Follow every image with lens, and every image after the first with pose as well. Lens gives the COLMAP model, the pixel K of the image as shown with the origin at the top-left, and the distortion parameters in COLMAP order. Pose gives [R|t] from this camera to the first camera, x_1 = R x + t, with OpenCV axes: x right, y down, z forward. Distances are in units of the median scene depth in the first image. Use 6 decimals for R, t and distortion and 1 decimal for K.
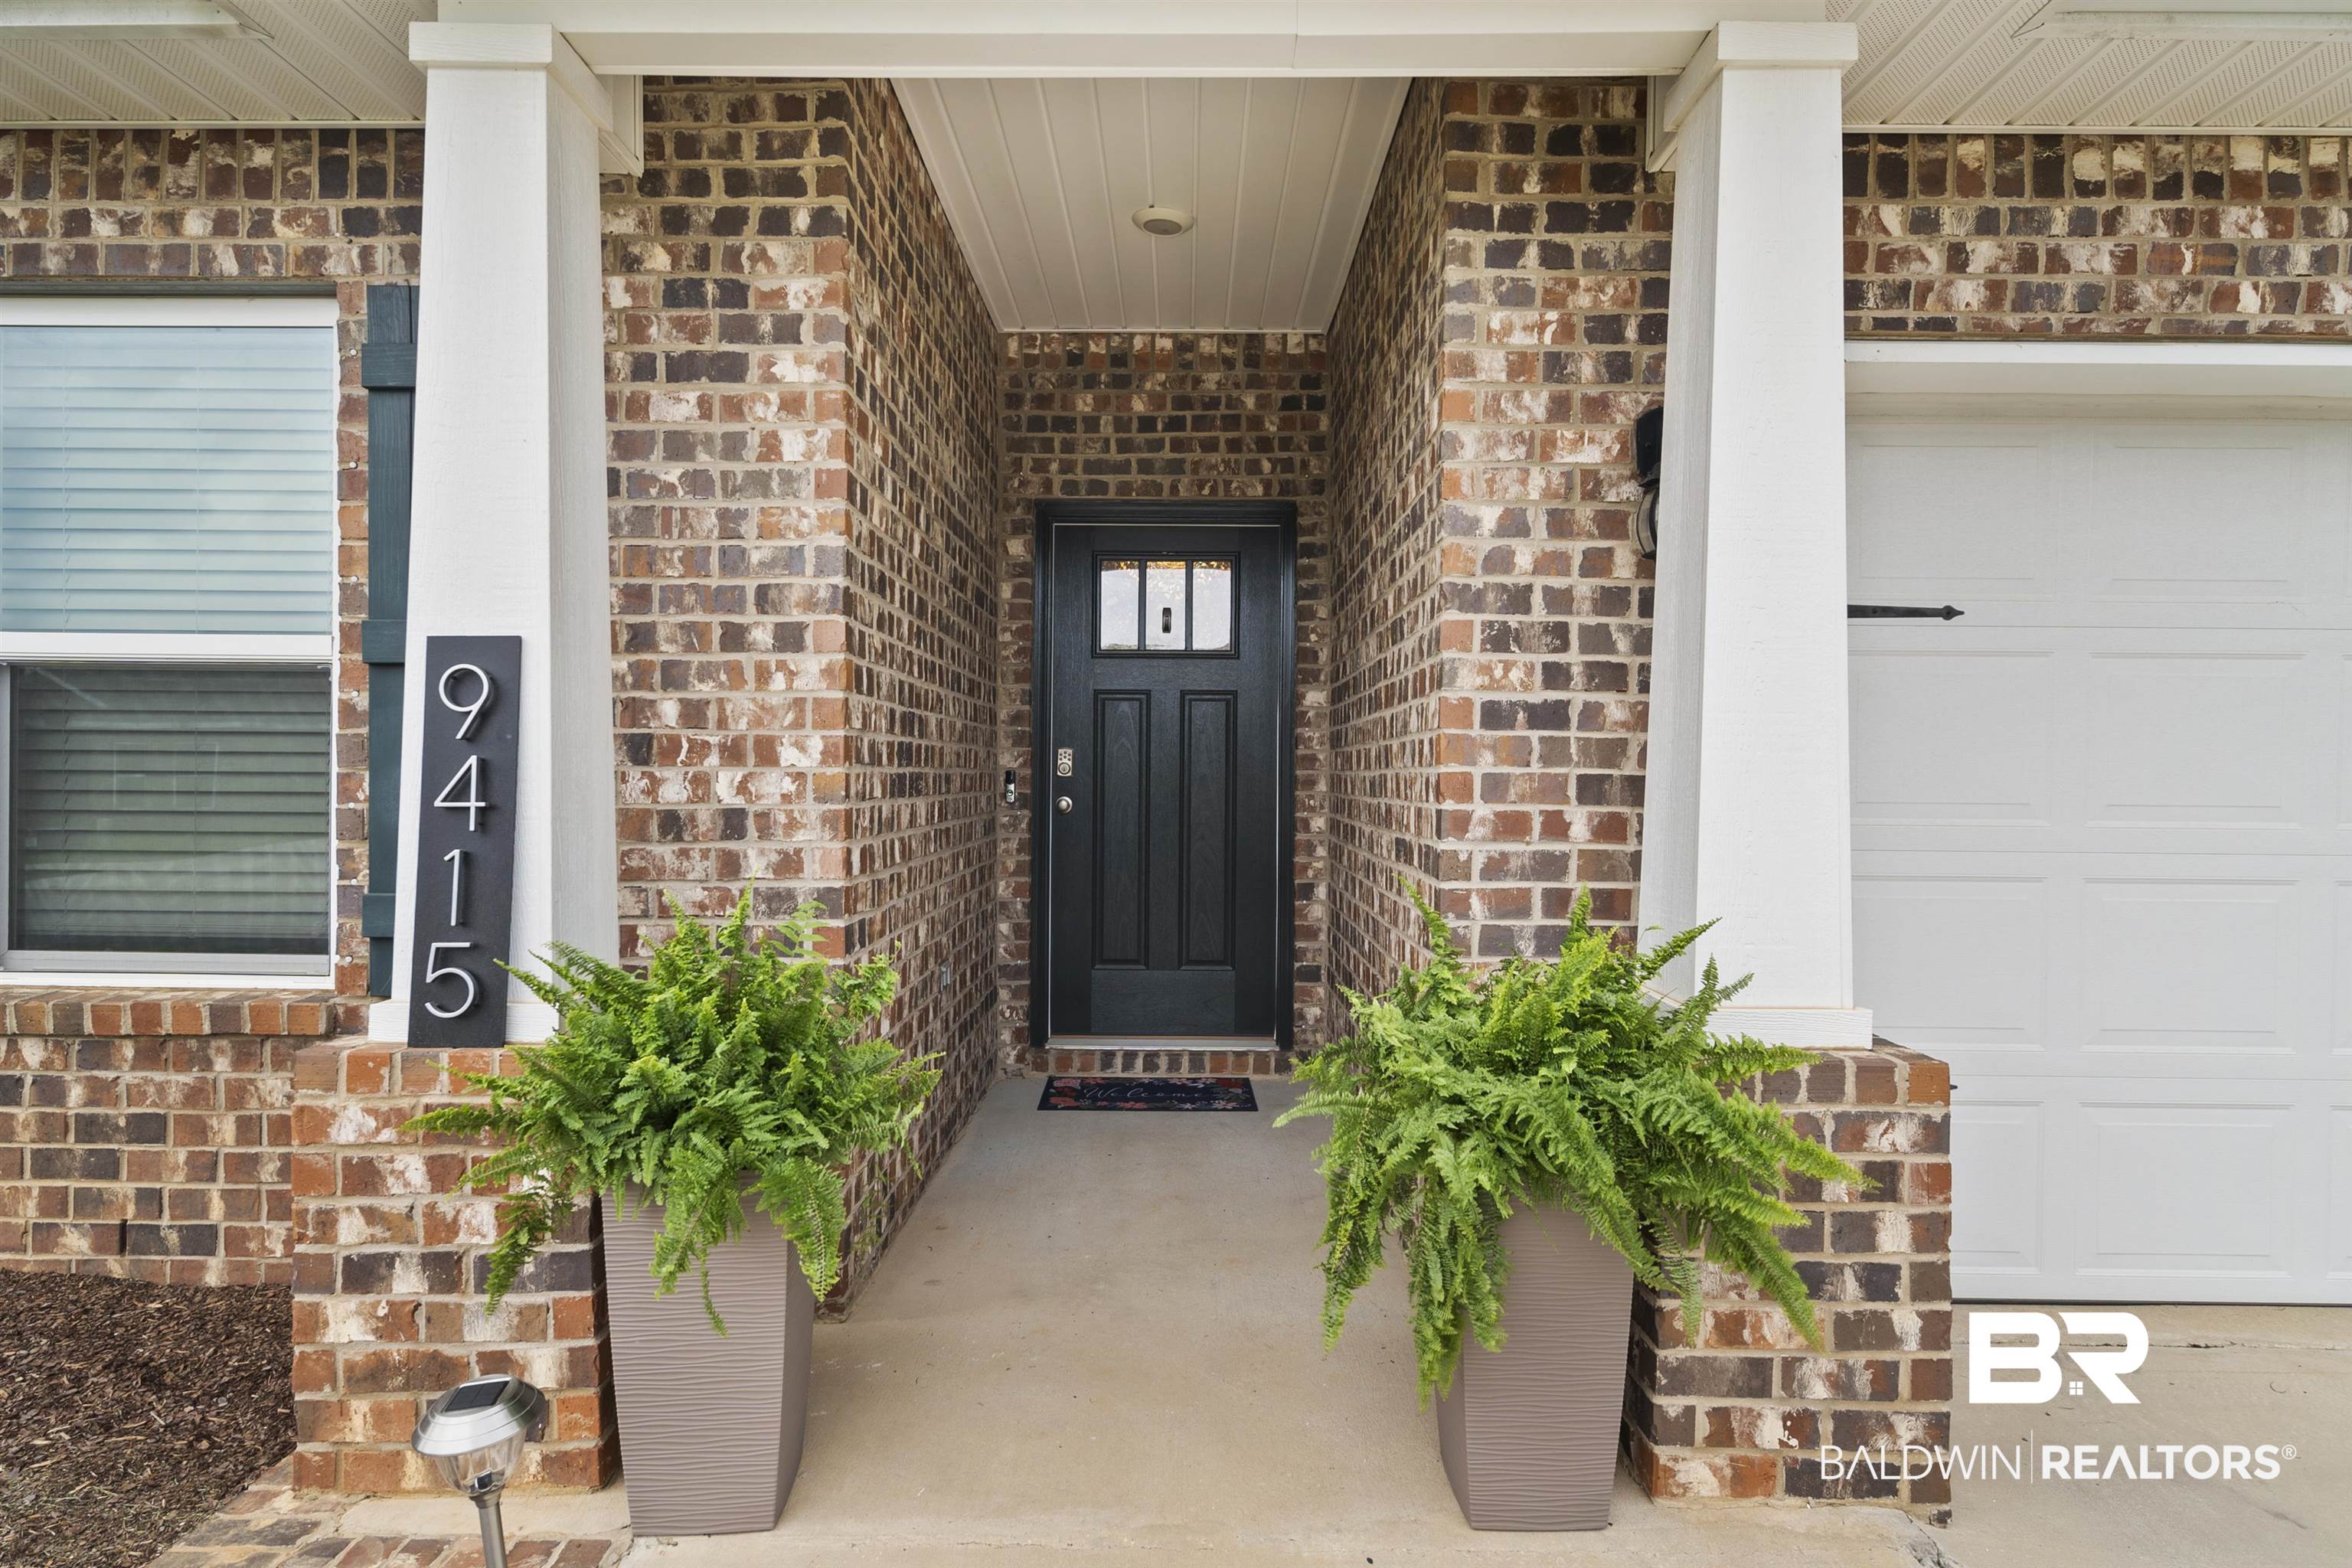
lens RADIAL K [[1263.6, 0, 1175.4], [0, 1263.6, 774.0], [0, 0, 1]] dist [-0.001326, 0.002487]
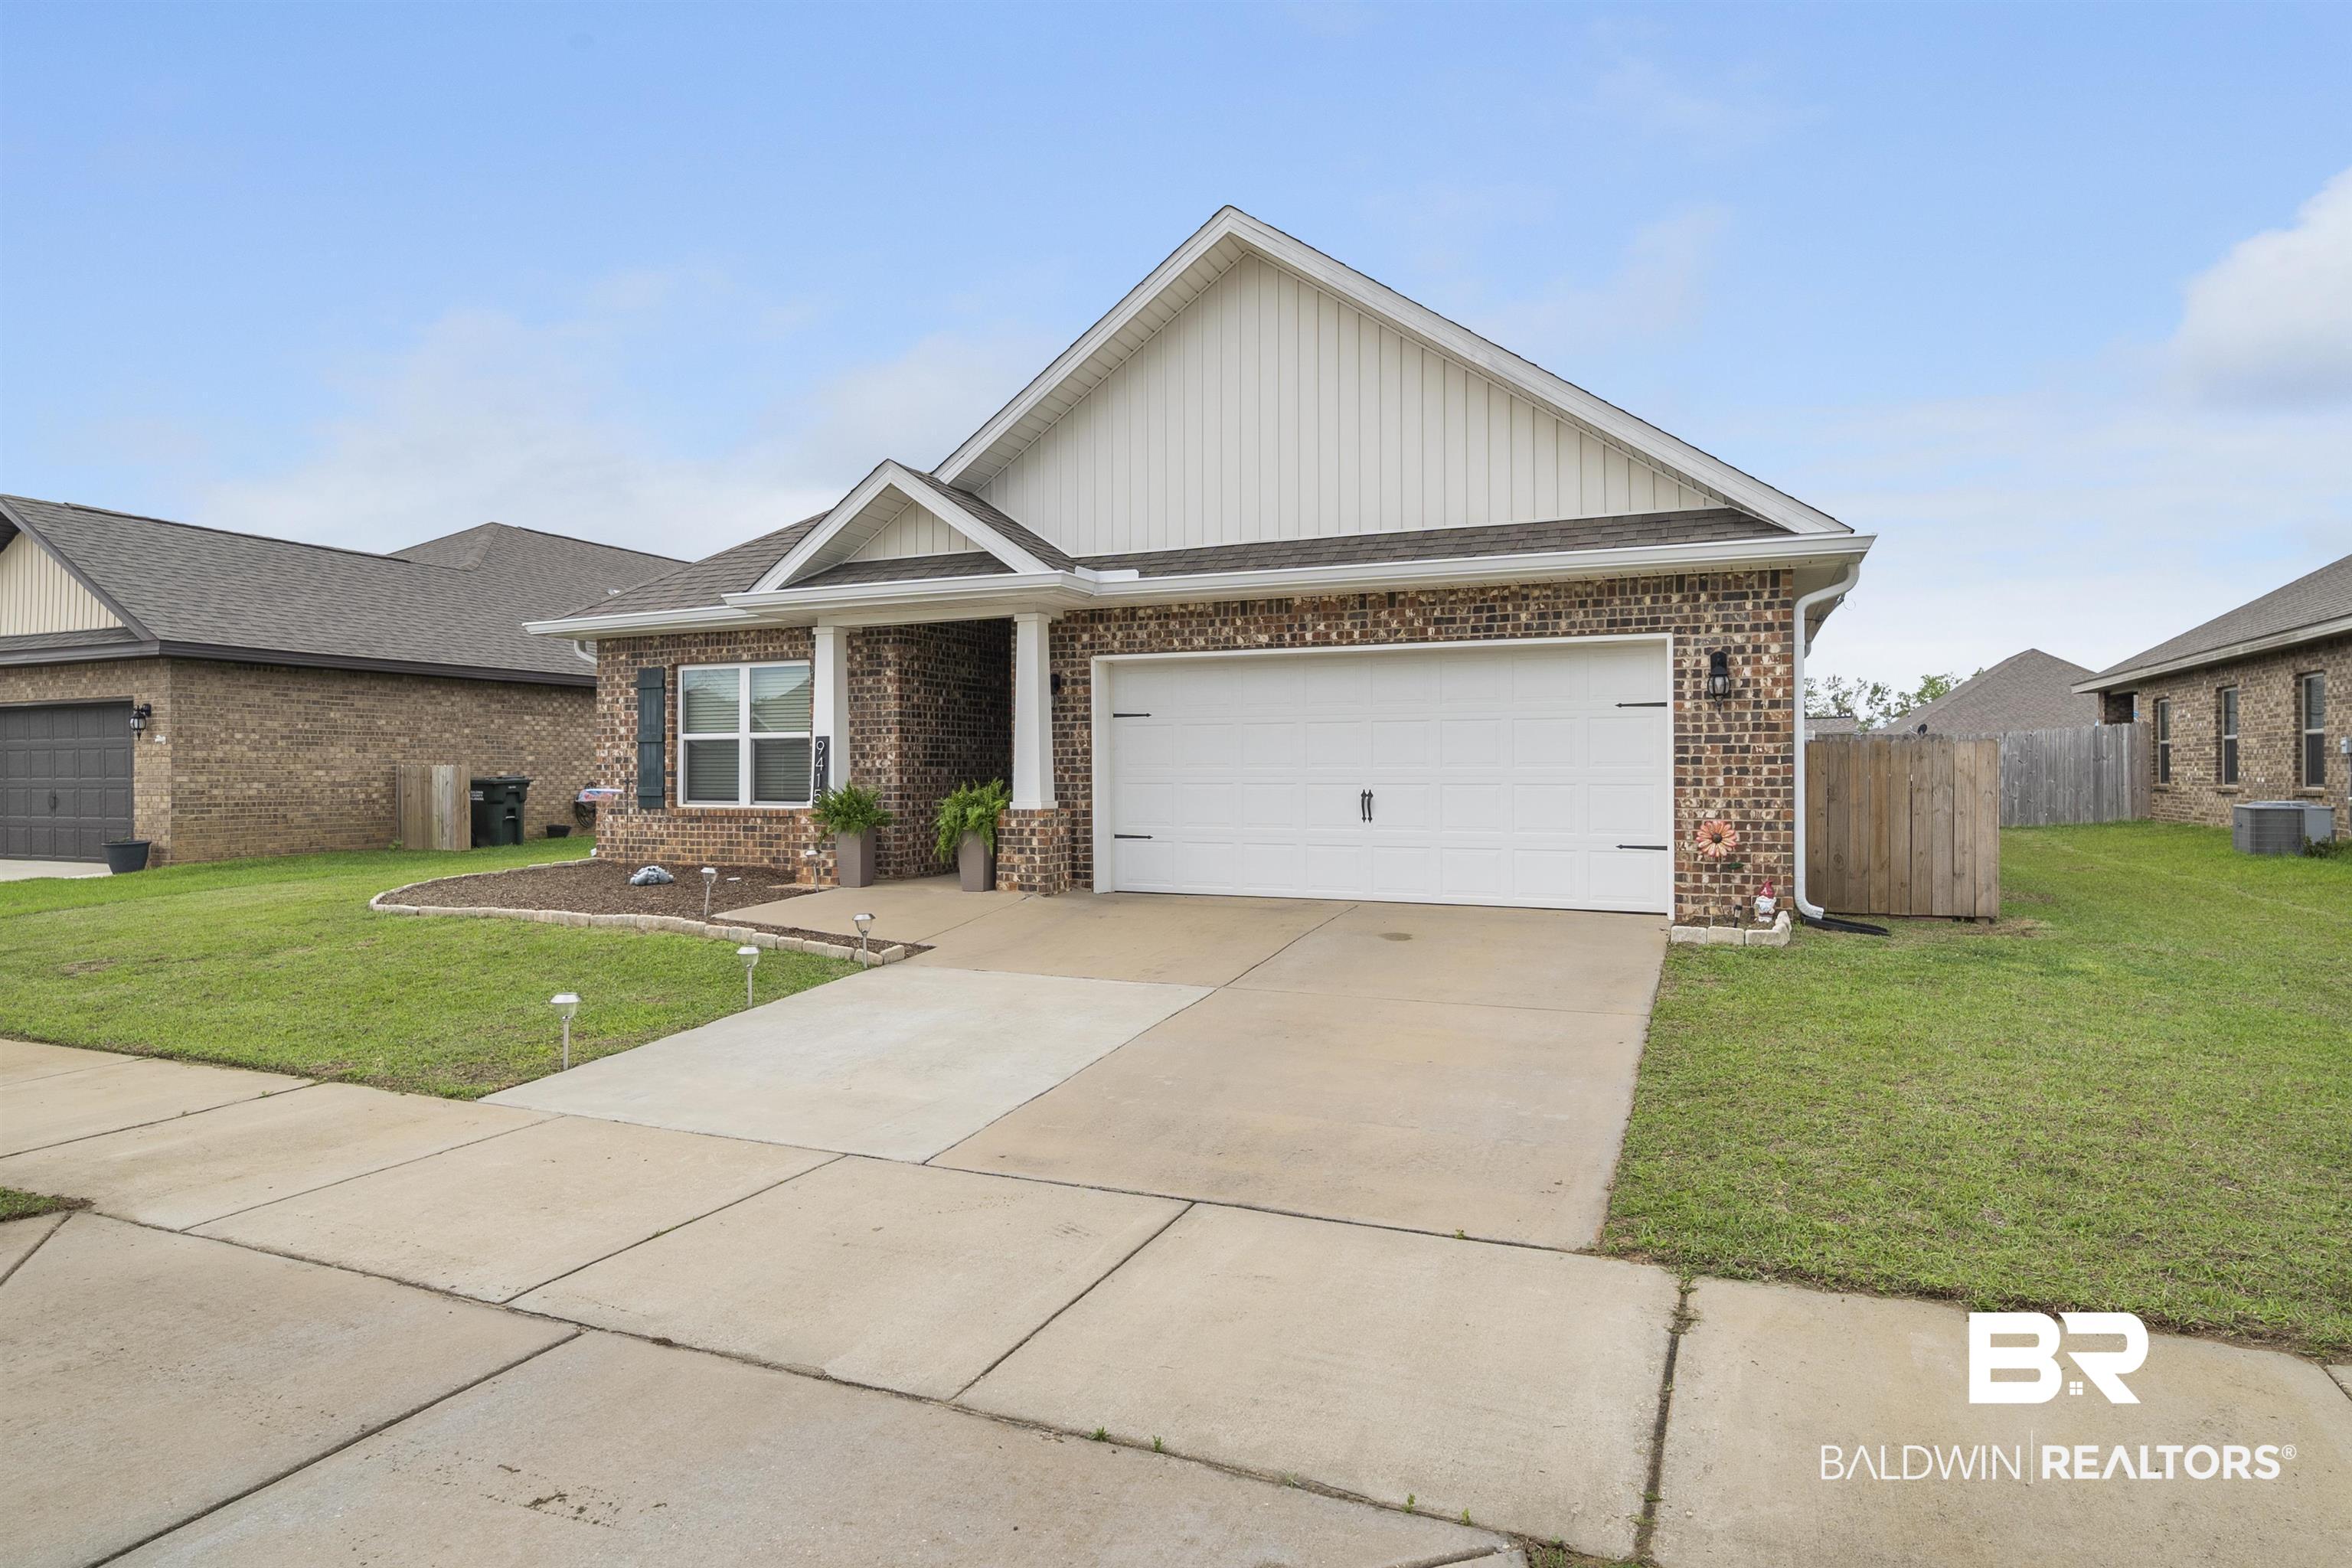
lens RADIAL K [[1263.6, 0, 1174.4], [0, 1263.6, 741.7], [0, 0, 1]] dist [-0.001326, 0.002487]
pose [[0.921564, -0.020718, -0.387673, 2.451060], [0.010936, 0.999564, -0.027422, 0.069626], [0.388072, 0.021032, 0.921389, -2.854453]]
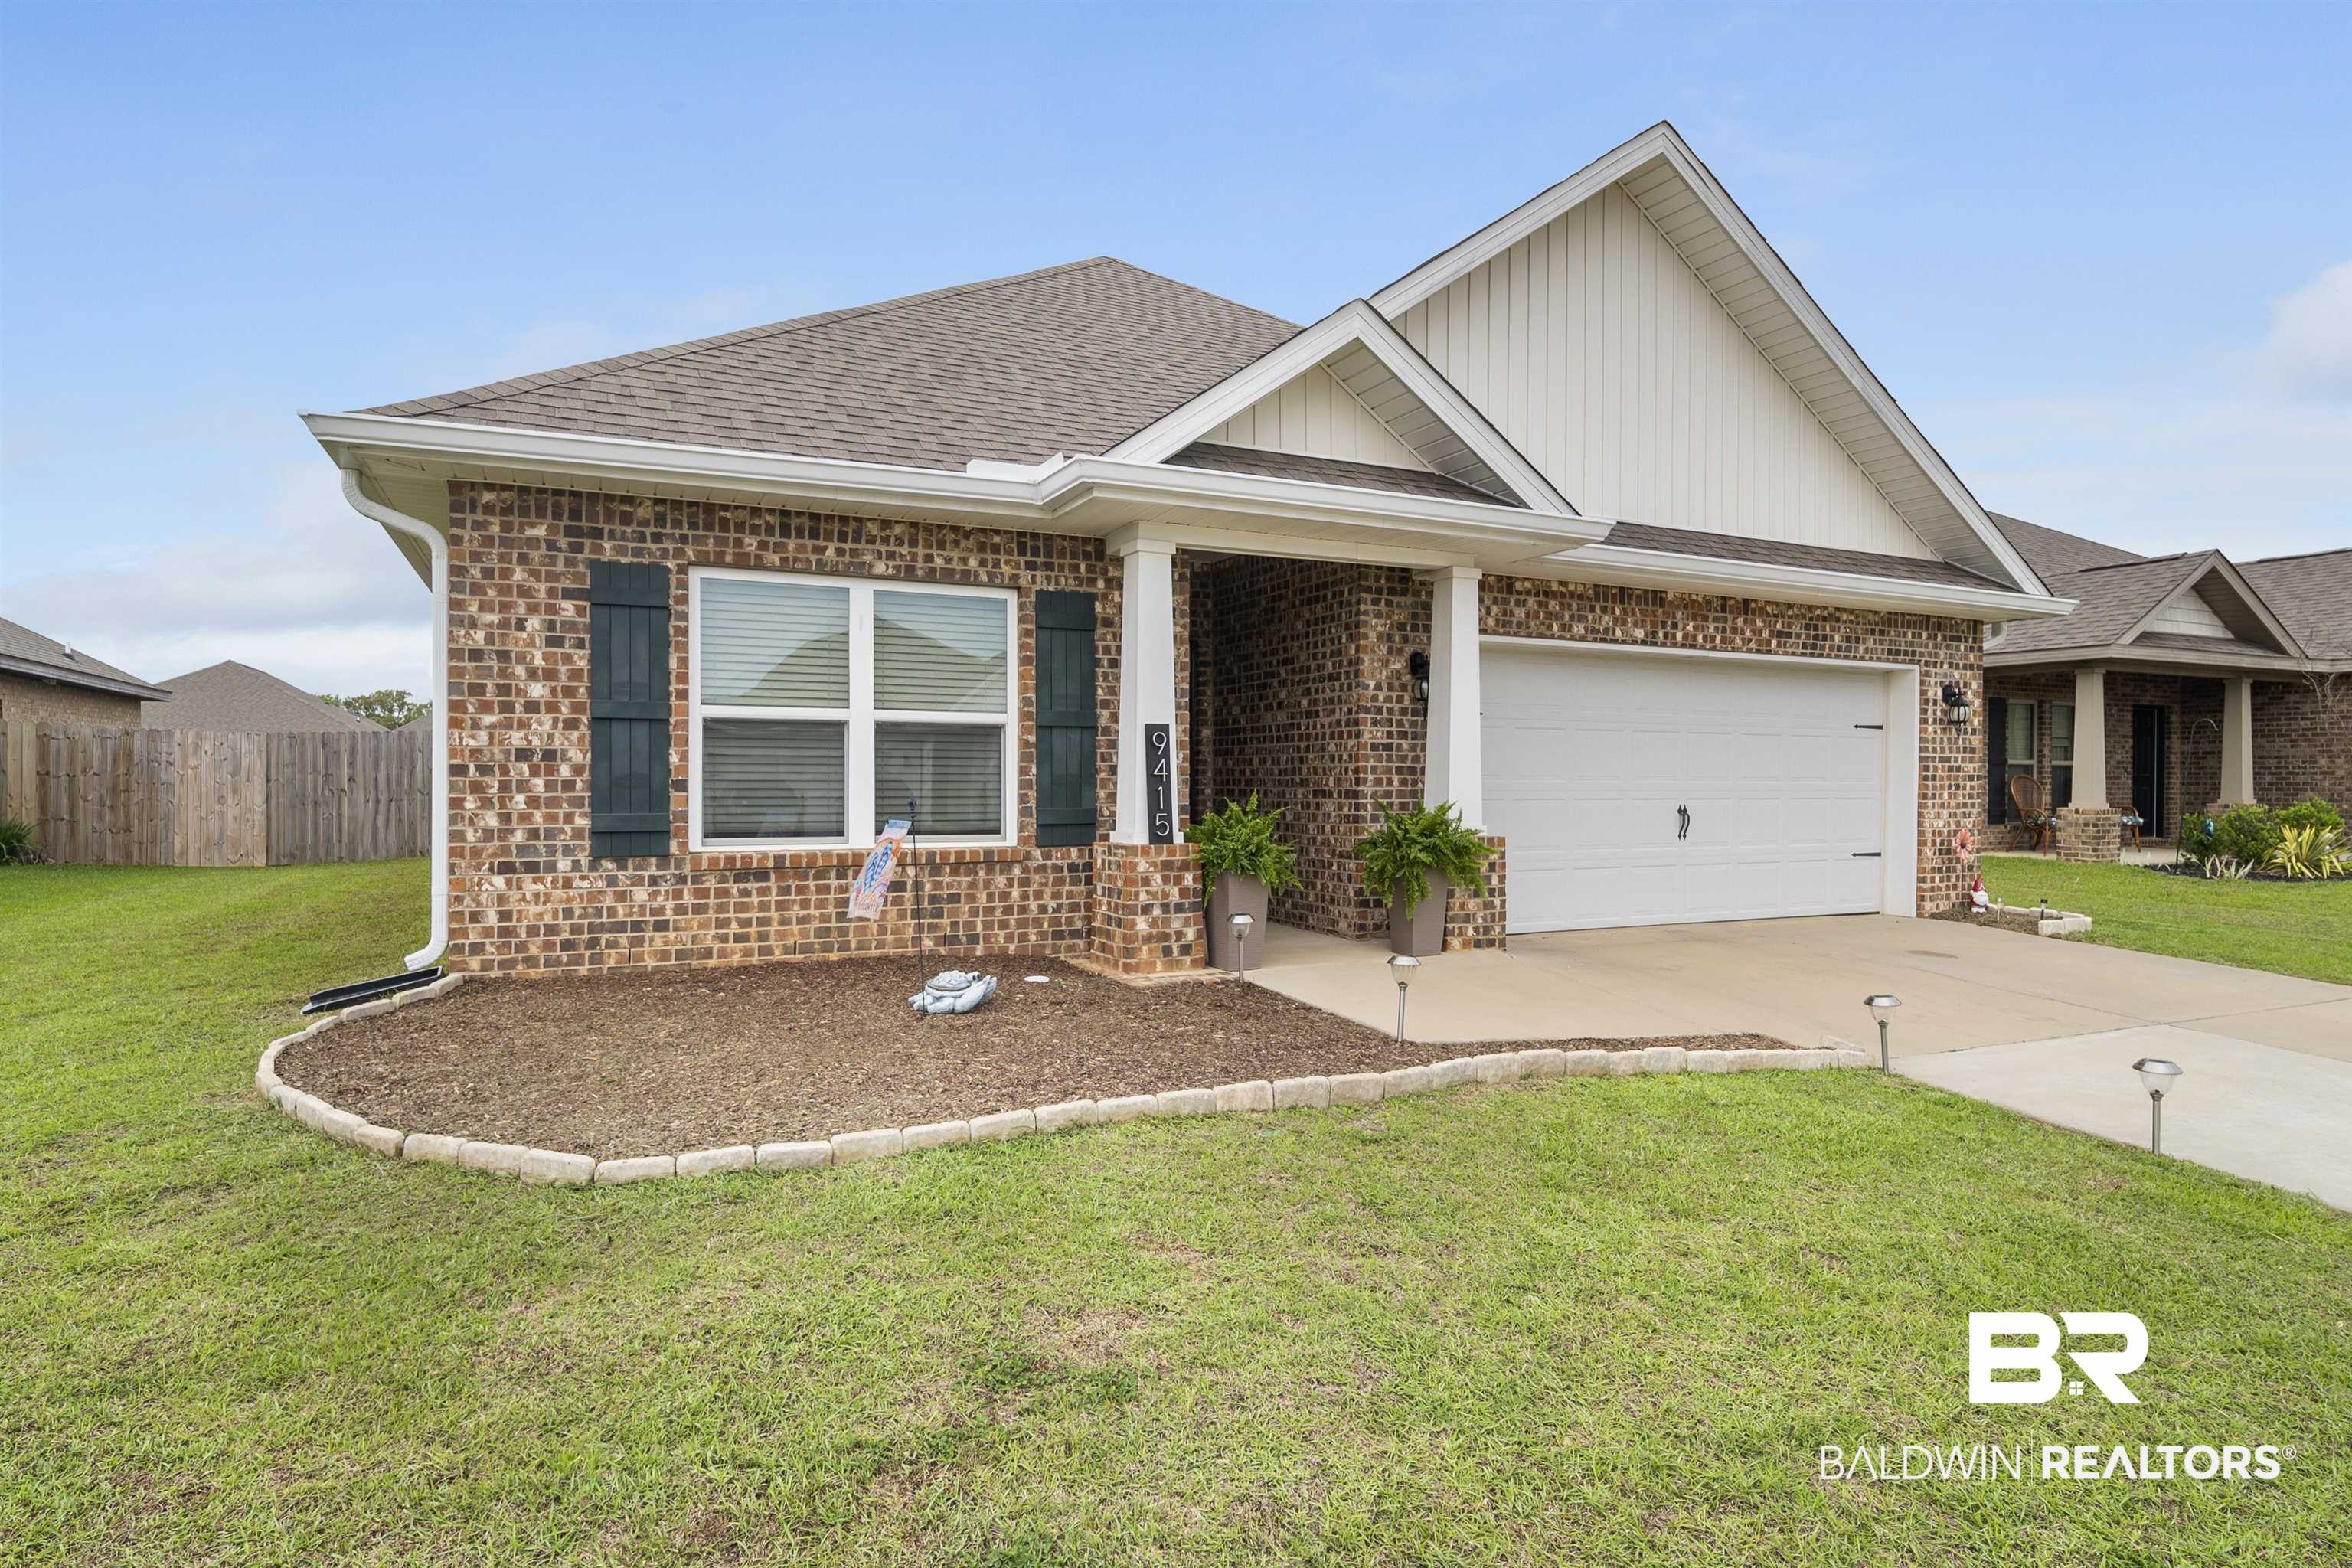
lens RADIAL K [[1263.6, 0, 1163.9], [0, 1263.6, 775.9], [0, 0, 1]] dist [-0.001326, 0.002487]
pose [[0.899835, -0.004143, 0.436212, -1.601181], [0.004953, 0.999987, -0.000719, 0.025687], [-0.436203, 0.002808, 0.899844, -1.618731]]
